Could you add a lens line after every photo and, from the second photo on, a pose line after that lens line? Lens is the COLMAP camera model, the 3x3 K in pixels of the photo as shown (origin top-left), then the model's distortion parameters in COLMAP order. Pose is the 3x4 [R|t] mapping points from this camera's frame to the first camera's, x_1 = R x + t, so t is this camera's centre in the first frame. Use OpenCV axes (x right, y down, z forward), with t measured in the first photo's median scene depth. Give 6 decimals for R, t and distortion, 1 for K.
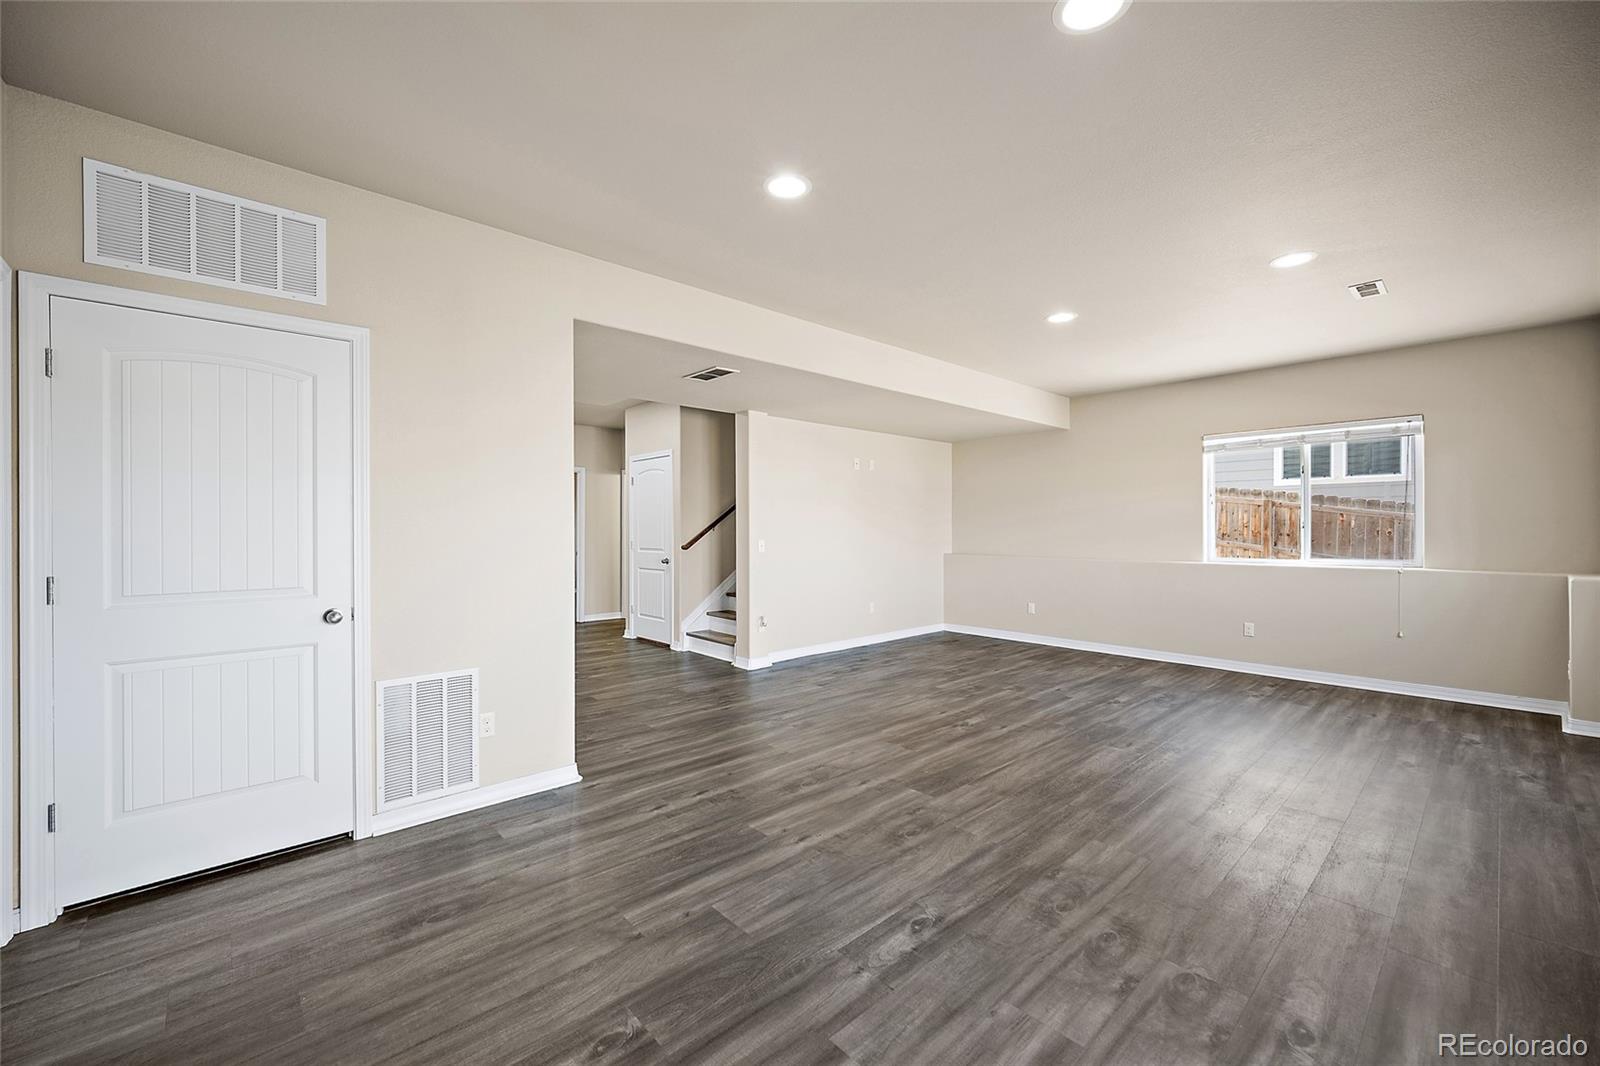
lens RADIAL K [[632.8, 0, 798.8], [0, 632.8, 530.4], [0, 0, 1]] dist [0.000083, -0.000012]
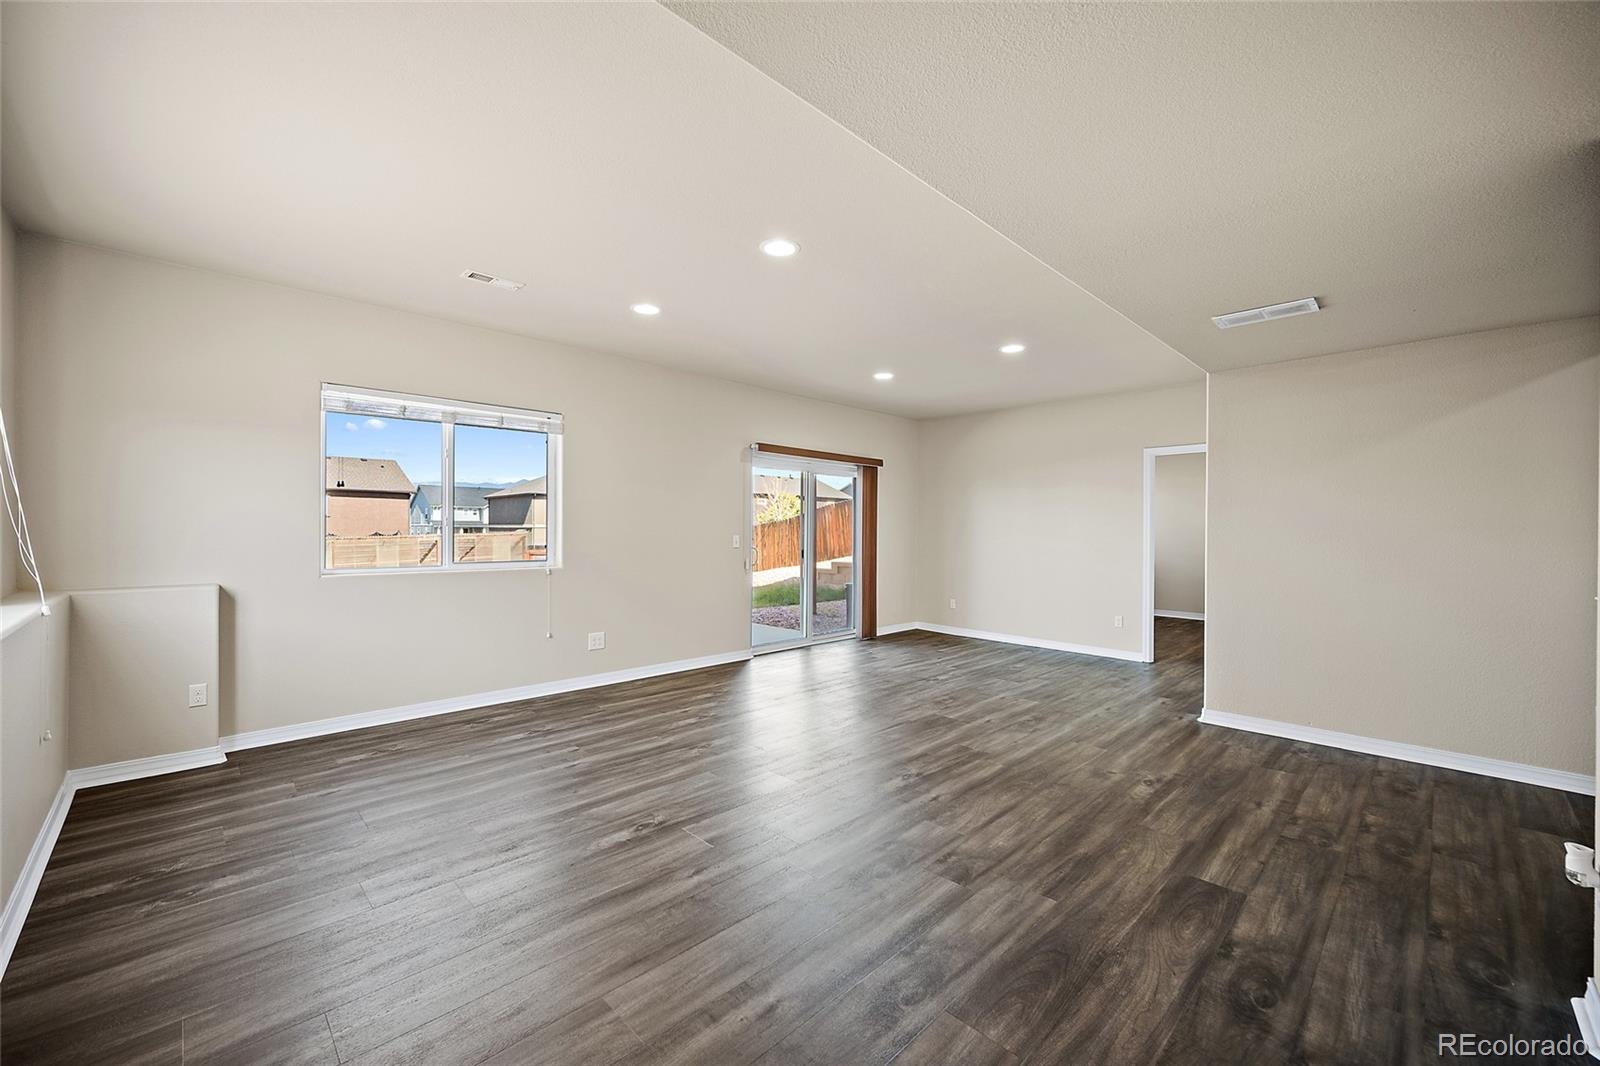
lens RADIAL K [[632.8, 0, 800.9], [0, 632.8, 529.2], [0, 0, 1]] dist [0.000083, -0.000012]
pose [[-0.999108, -0.004083, -0.042019, 0.479028], [-0.004370, 0.999968, 0.006732, -0.012114], [0.041990, 0.006910, -0.999094, 1.994947]]
